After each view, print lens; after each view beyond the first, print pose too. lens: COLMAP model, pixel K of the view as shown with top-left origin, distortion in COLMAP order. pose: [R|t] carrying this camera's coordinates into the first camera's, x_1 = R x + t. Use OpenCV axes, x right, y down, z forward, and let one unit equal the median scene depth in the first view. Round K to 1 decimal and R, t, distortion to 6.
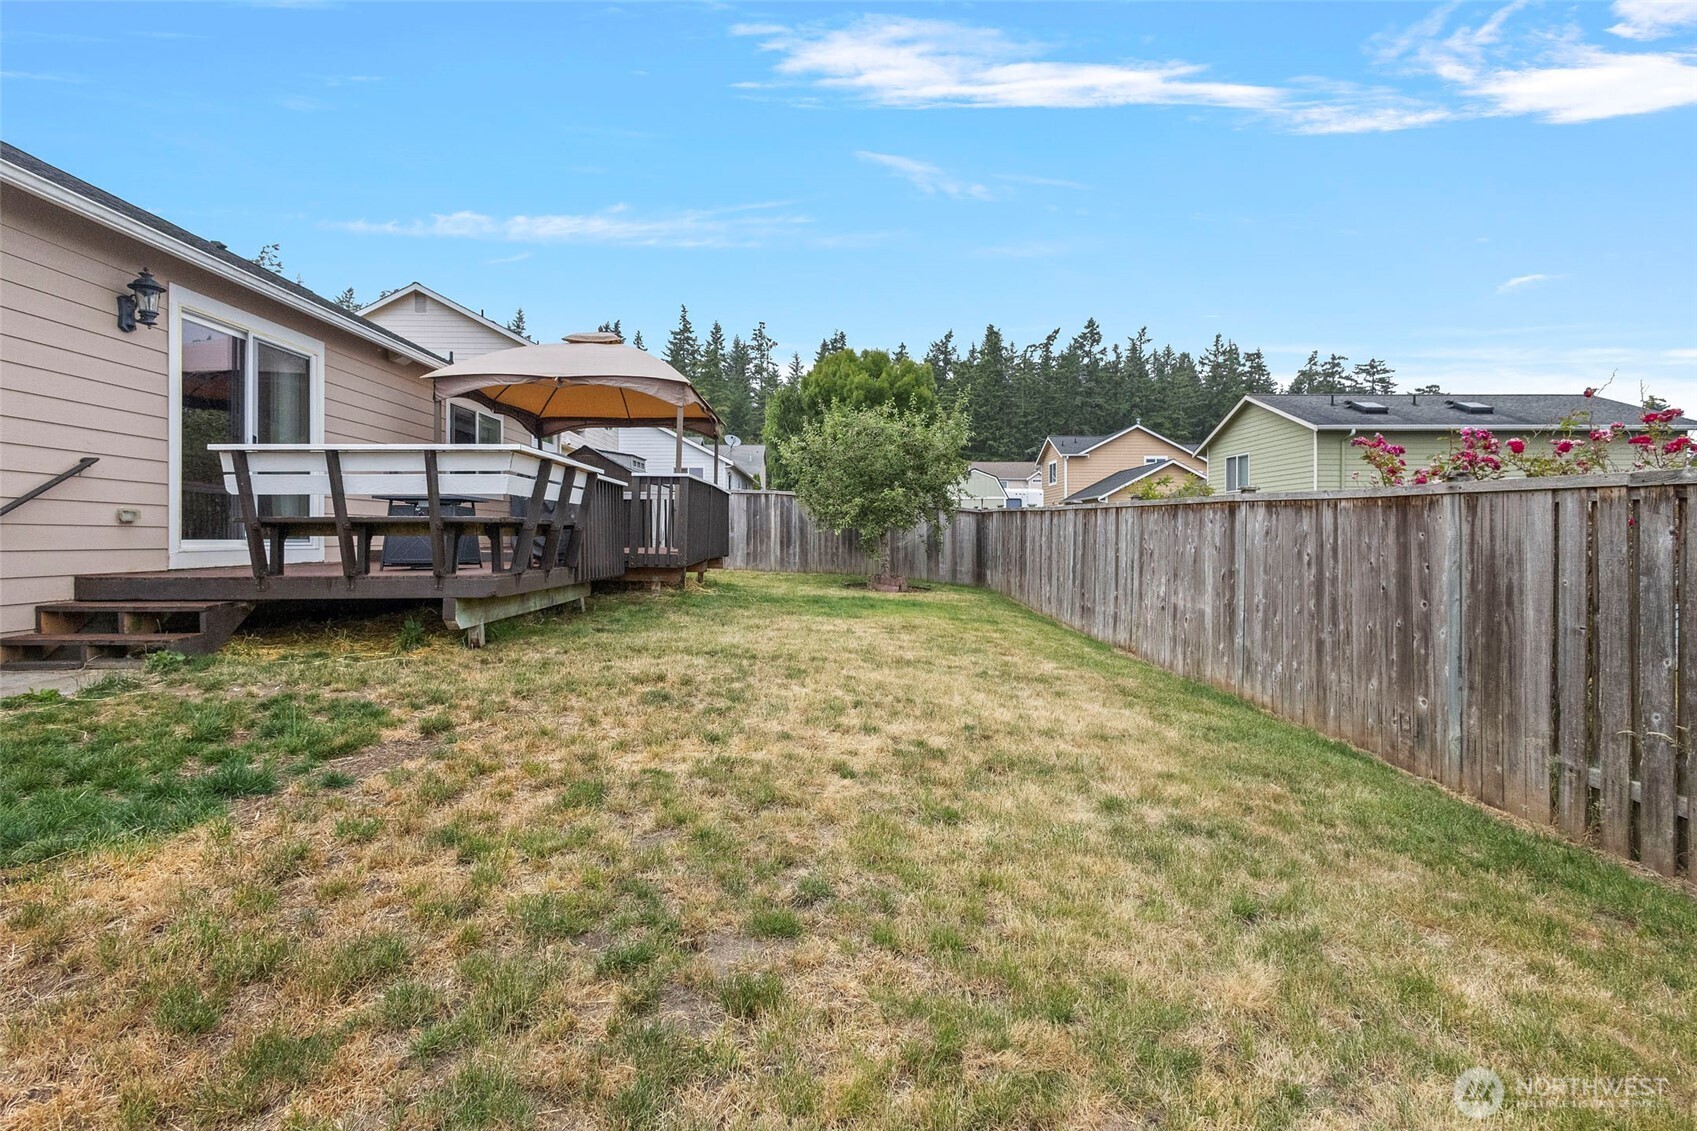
lens RADIAL K [[793.6, 0, 846.4], [0, 793.6, 525.9], [0, 0, 1]] dist [0.010835, -0.001737]
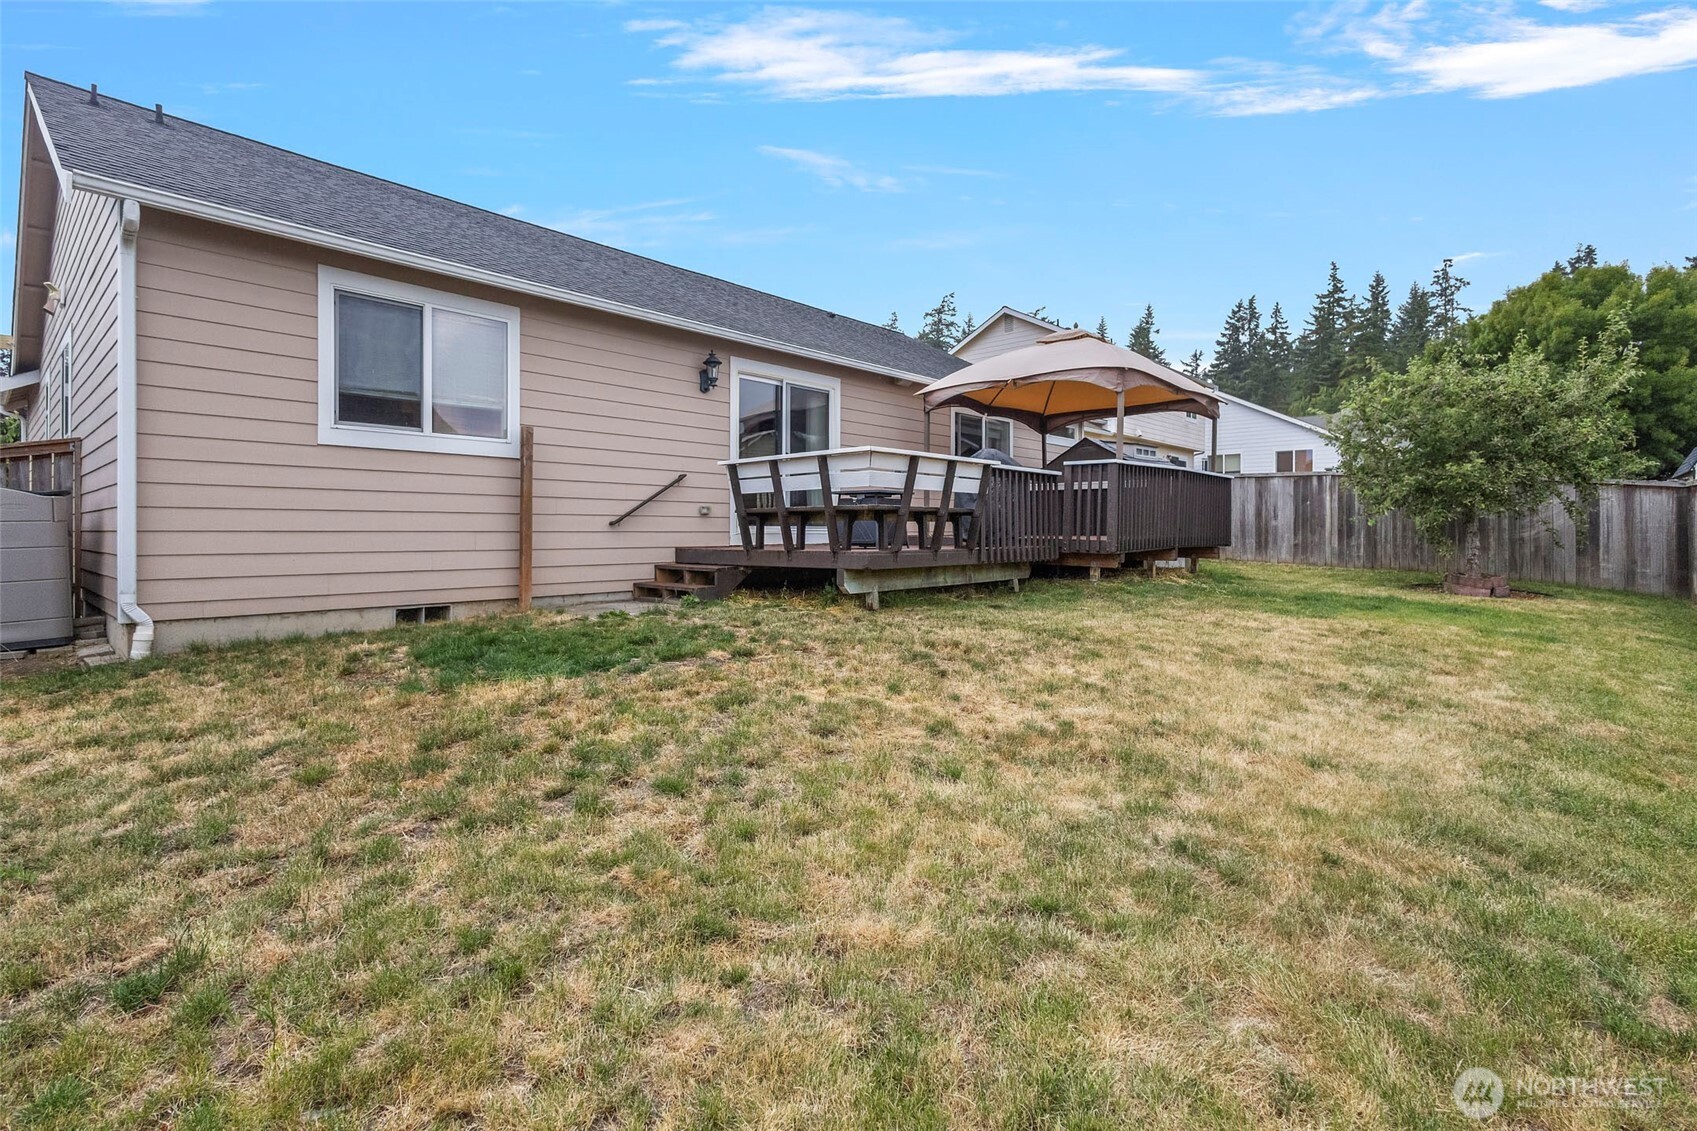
lens RADIAL K [[793.6, 0, 846.4], [0, 793.6, 525.9], [0, 0, 1]] dist [0.010835, -0.001737]
pose [[0.716805, -0.005901, -0.697248, 0.193476], [0.011419, 0.999929, 0.003277, 0.007967], [0.697180, -0.010311, 0.716822, 0.038370]]
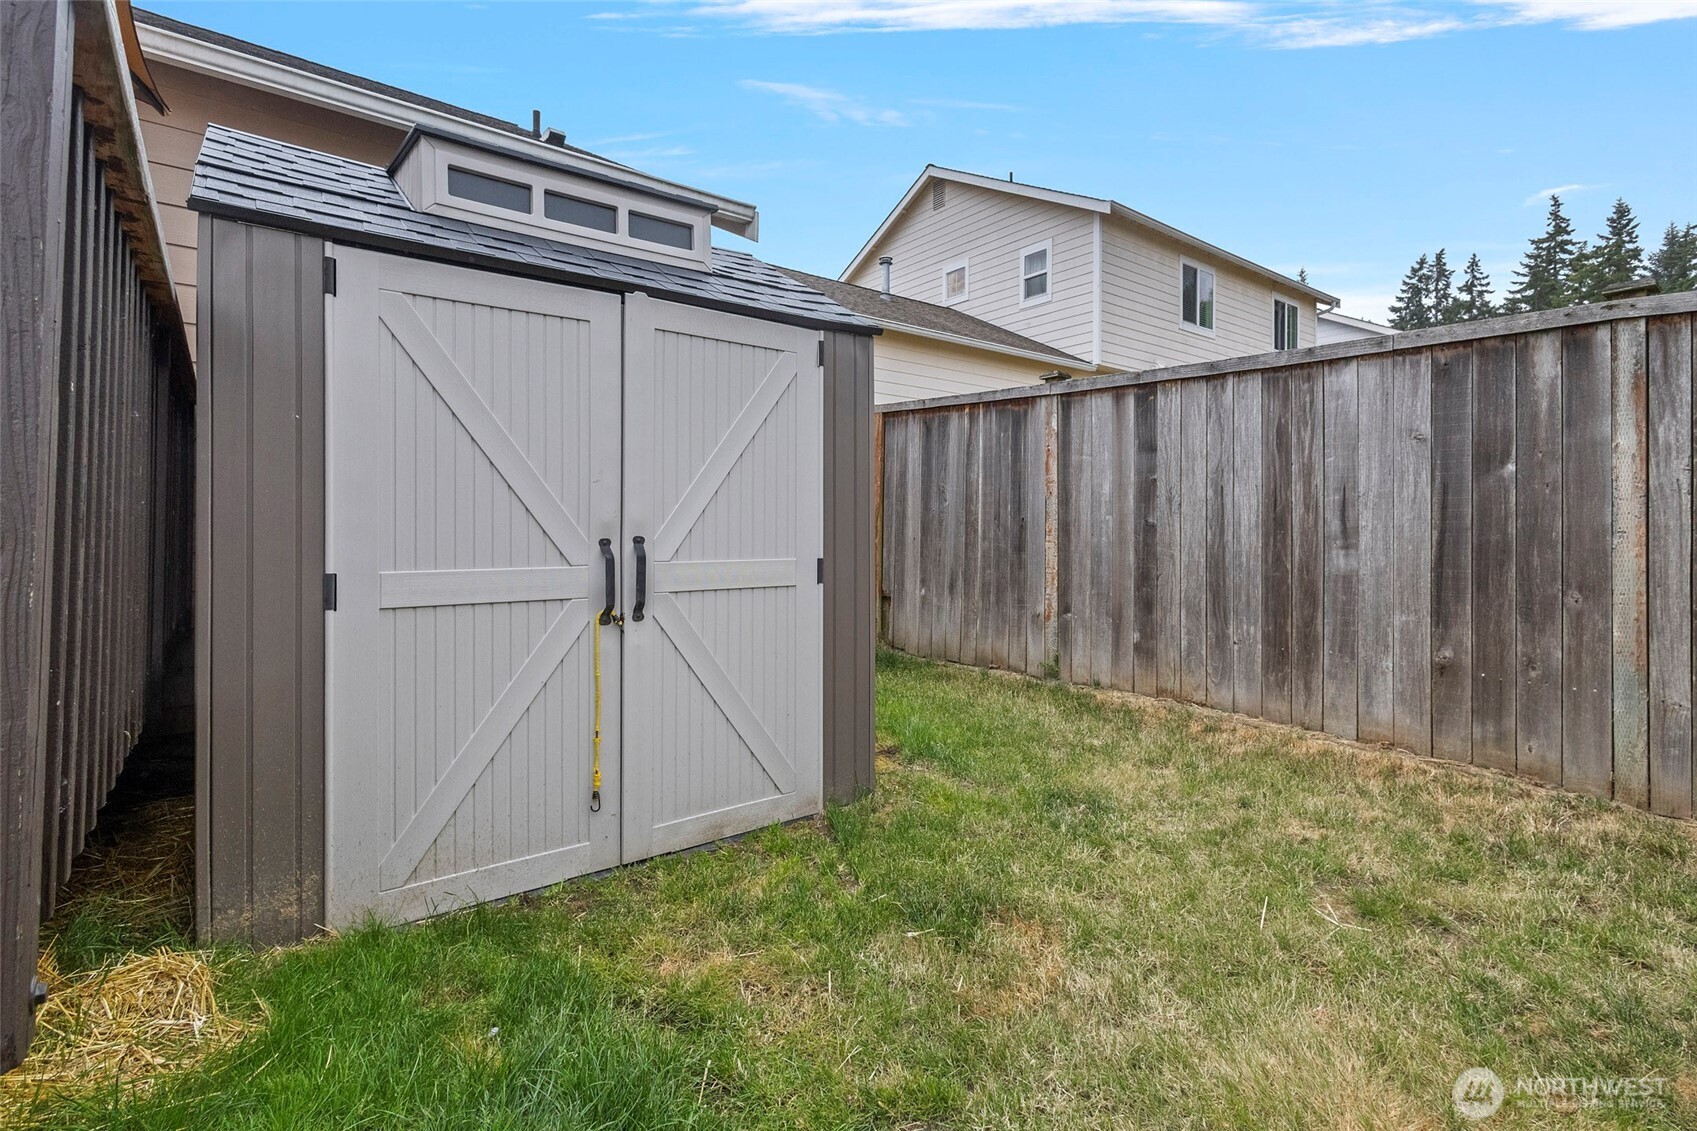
lens RADIAL K [[793.6, 0, 846.4], [0, 793.6, 525.9], [0, 0, 1]] dist [0.010835, -0.001737]
pose [[0.585557, -0.006805, -0.810603, -0.078026], [0.007595, 0.999967, -0.002908, 0.001510], [0.810596, -0.004454, 0.585589, 1.129374]]
